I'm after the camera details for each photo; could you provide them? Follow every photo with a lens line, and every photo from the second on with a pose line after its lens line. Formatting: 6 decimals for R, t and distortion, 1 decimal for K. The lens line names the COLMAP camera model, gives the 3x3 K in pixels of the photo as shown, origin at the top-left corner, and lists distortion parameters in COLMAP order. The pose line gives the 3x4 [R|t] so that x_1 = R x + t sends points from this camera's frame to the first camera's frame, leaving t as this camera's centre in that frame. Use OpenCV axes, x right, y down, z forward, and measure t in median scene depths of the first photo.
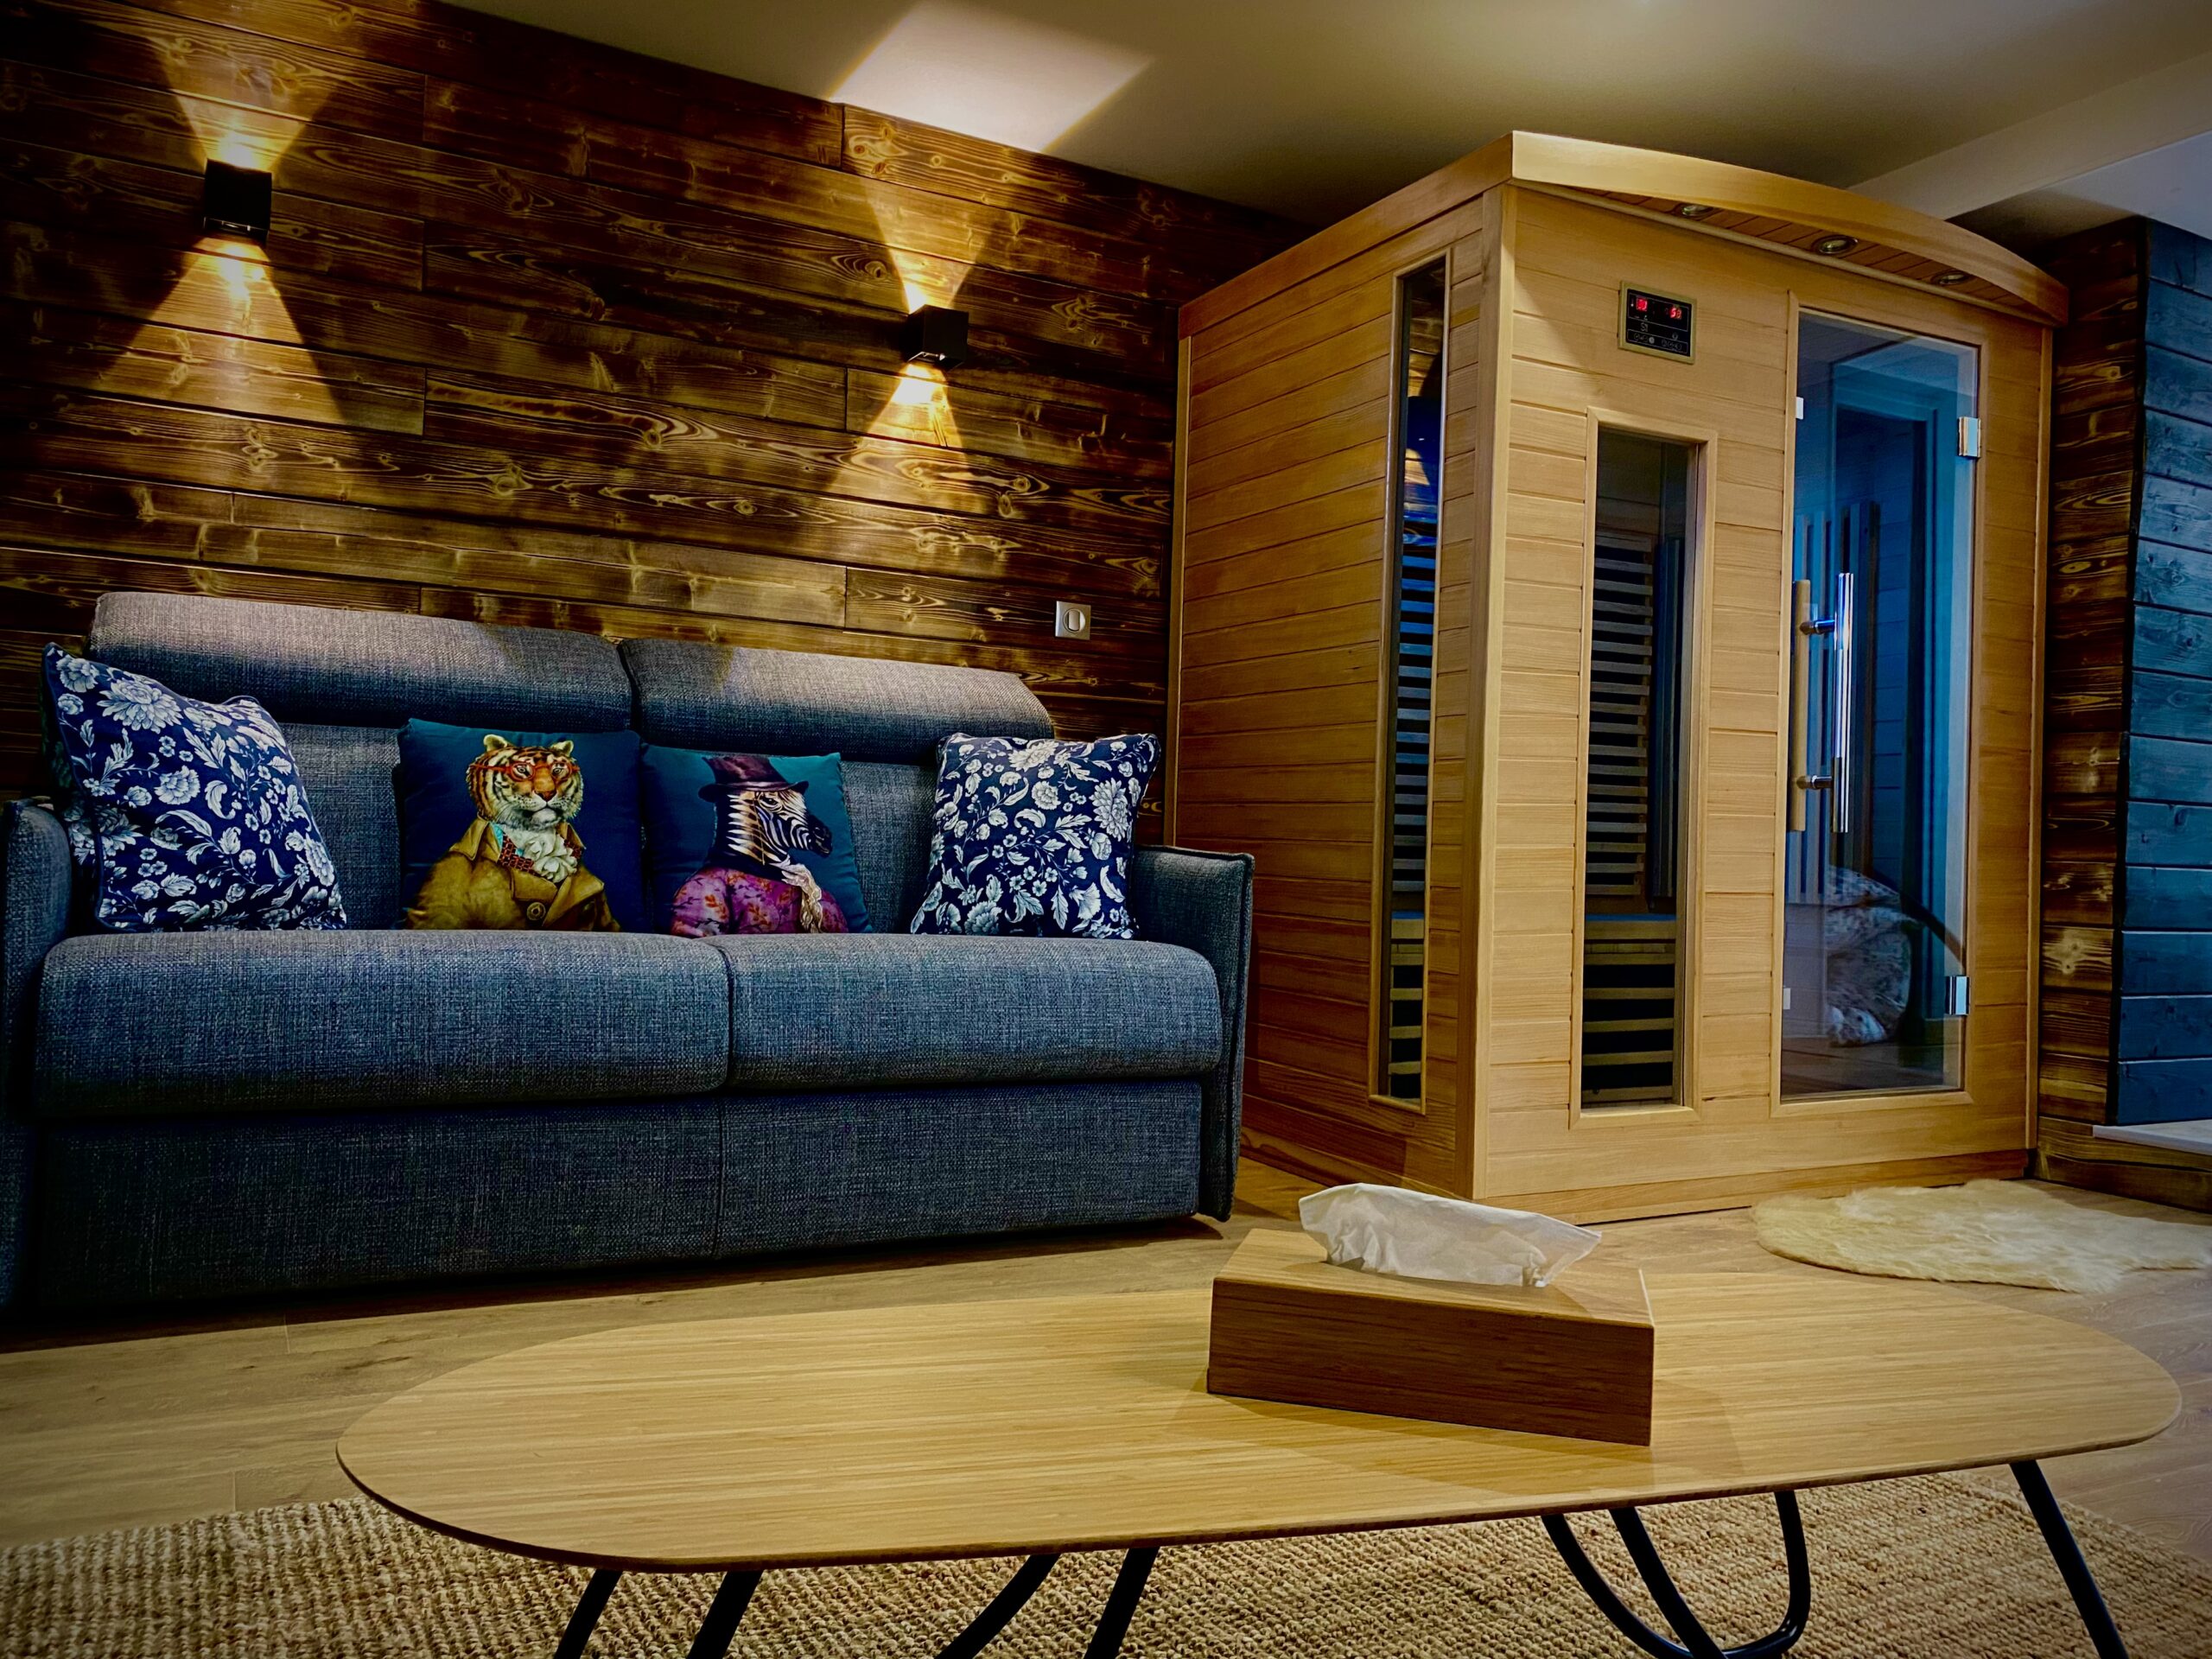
lens RADIAL K [[1698.4, 0, 1180.1], [0, 1698.4, 809.9], [0, 0, 1]] dist [0.062676, -0.053184]
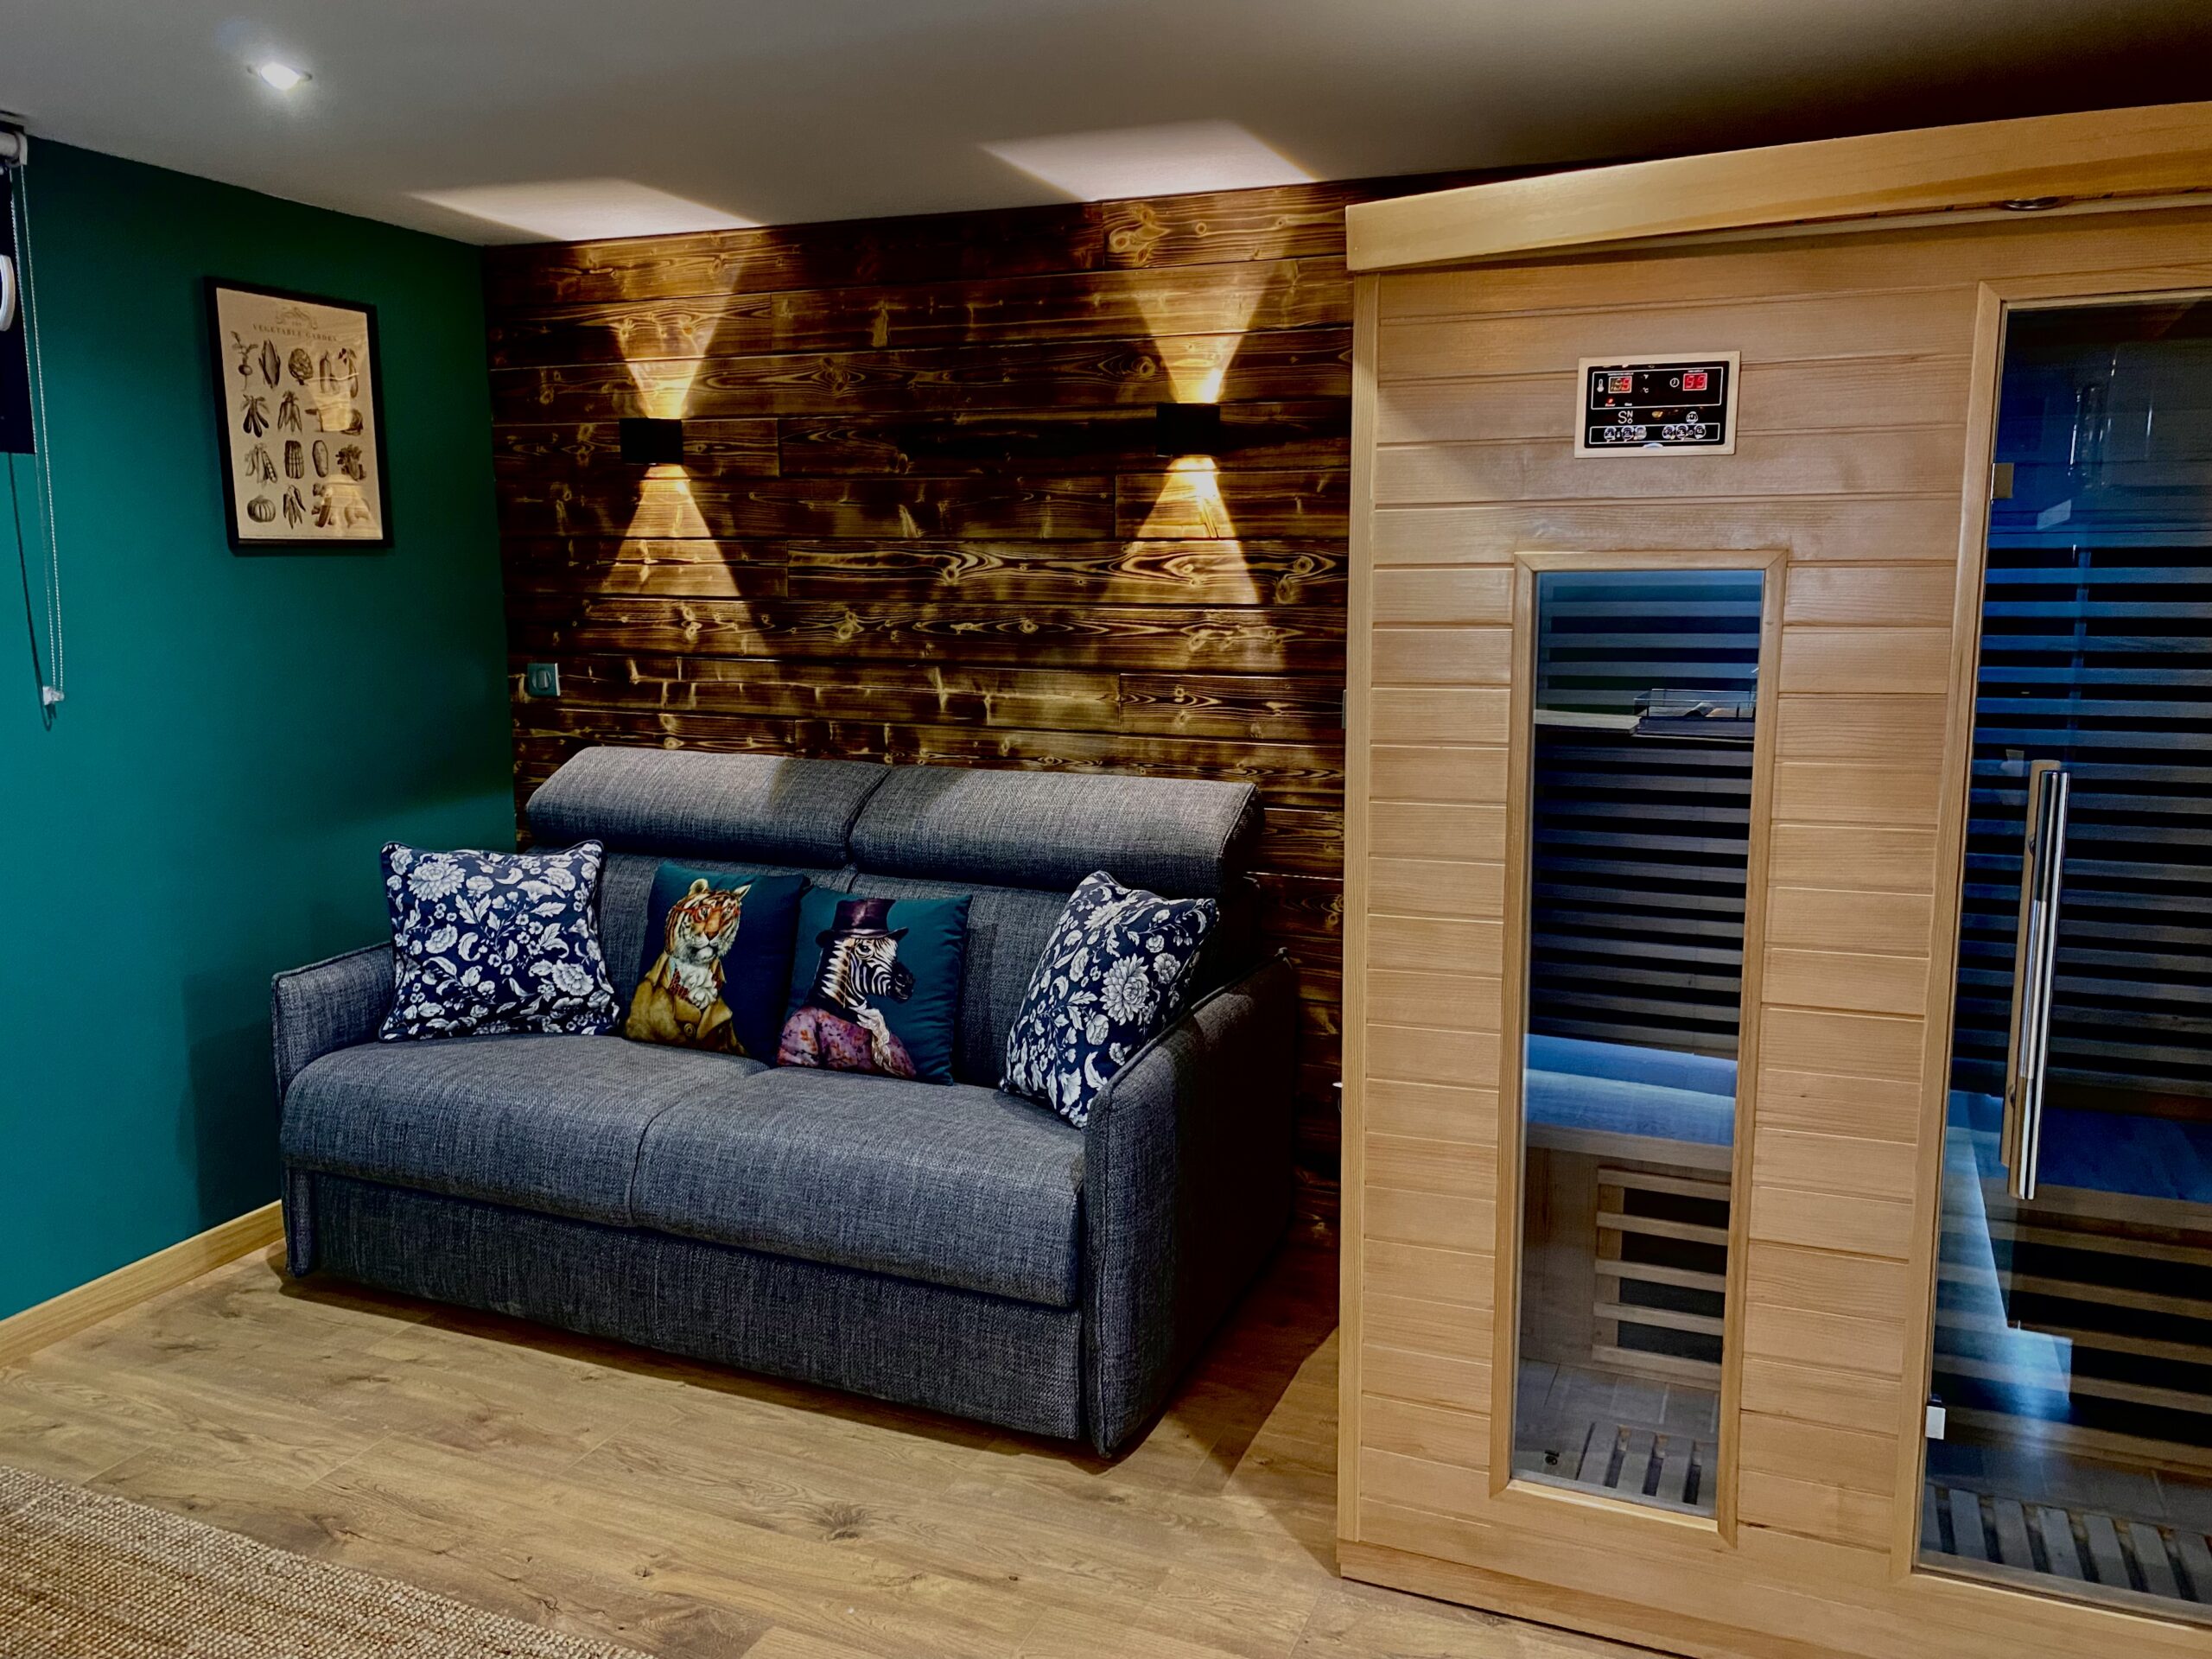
lens RADIAL K [[1698.4, 0, 1147.9], [0, 1698.4, 834.9], [0, 0, 1]] dist [0.062676, -0.053184]
pose [[0.633566, 0.098045, -0.767451, 0.660793], [0.030574, 0.987990, 0.151460, -0.219570], [0.773084, -0.119424, 0.622960, 0.403826]]
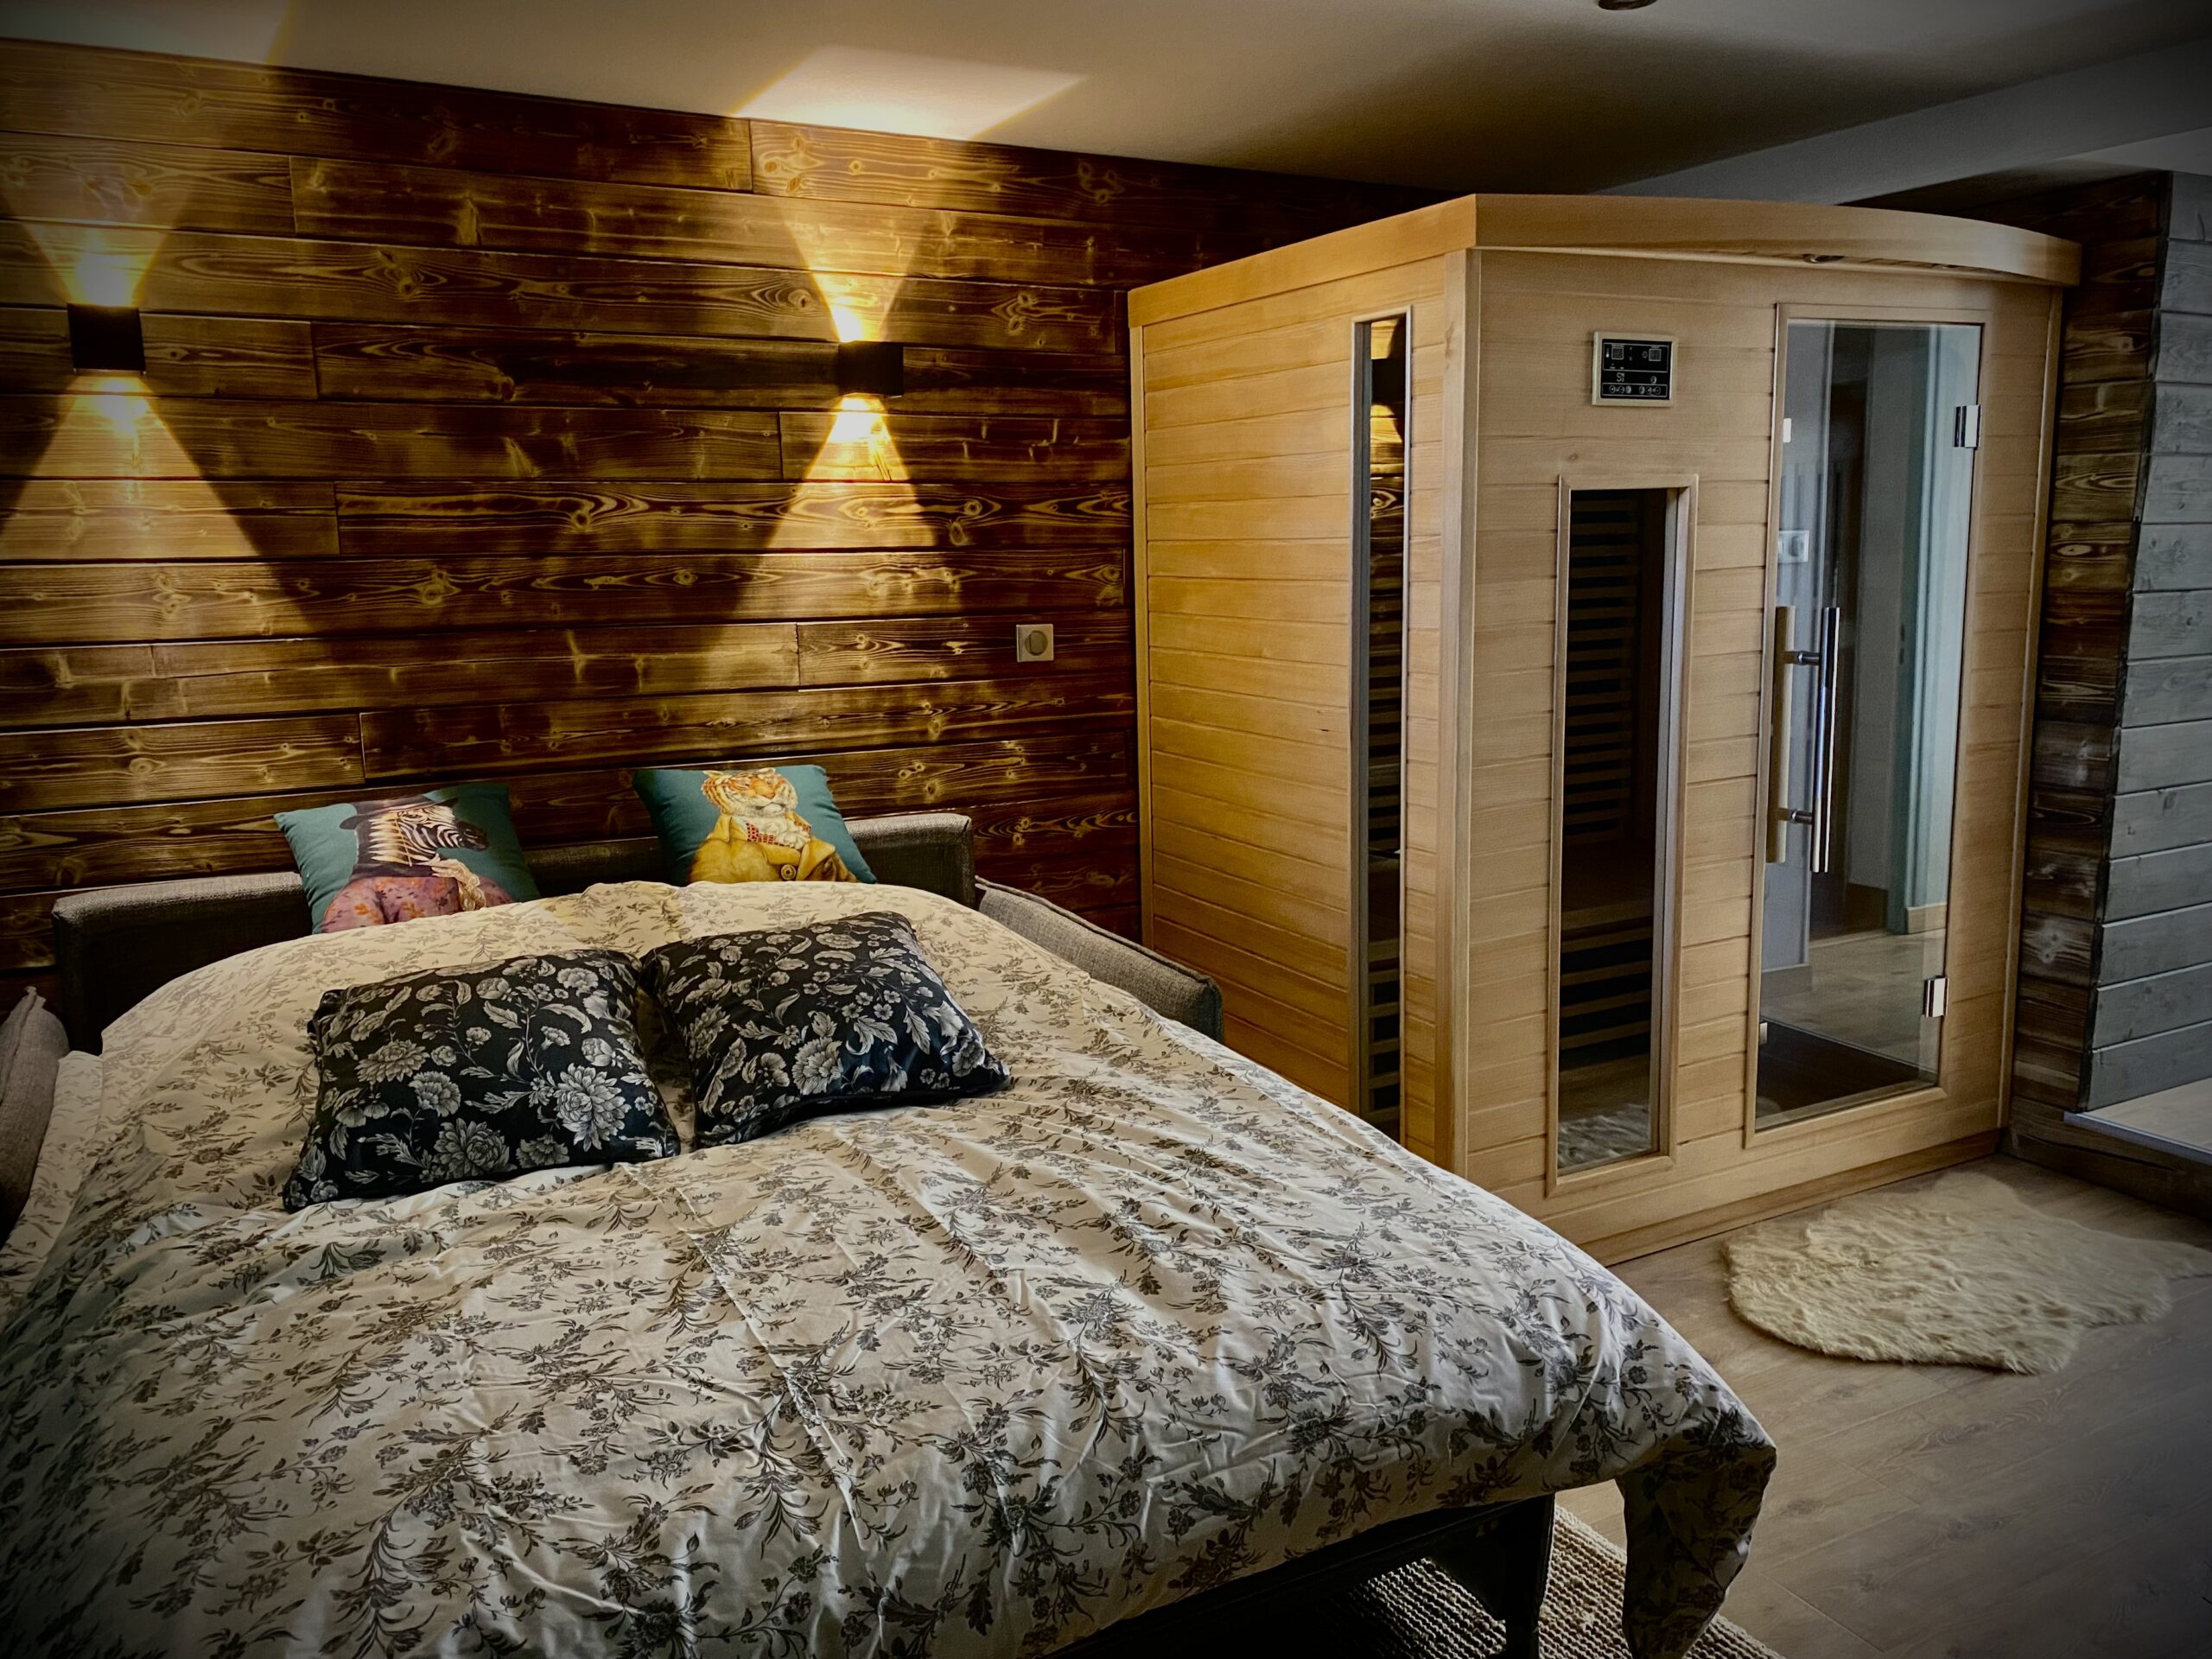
lens RADIAL K [[1698.4, 0, 1170.4], [0, 1698.4, 818.0], [0, 0, 1]] dist [0.062676, -0.053184]
pose [[0.998883, -0.046276, -0.009534, 0.022006], [0.047239, 0.982088, 0.182403, -0.219510], [0.000922, -0.182650, 0.983178, 0.033311]]
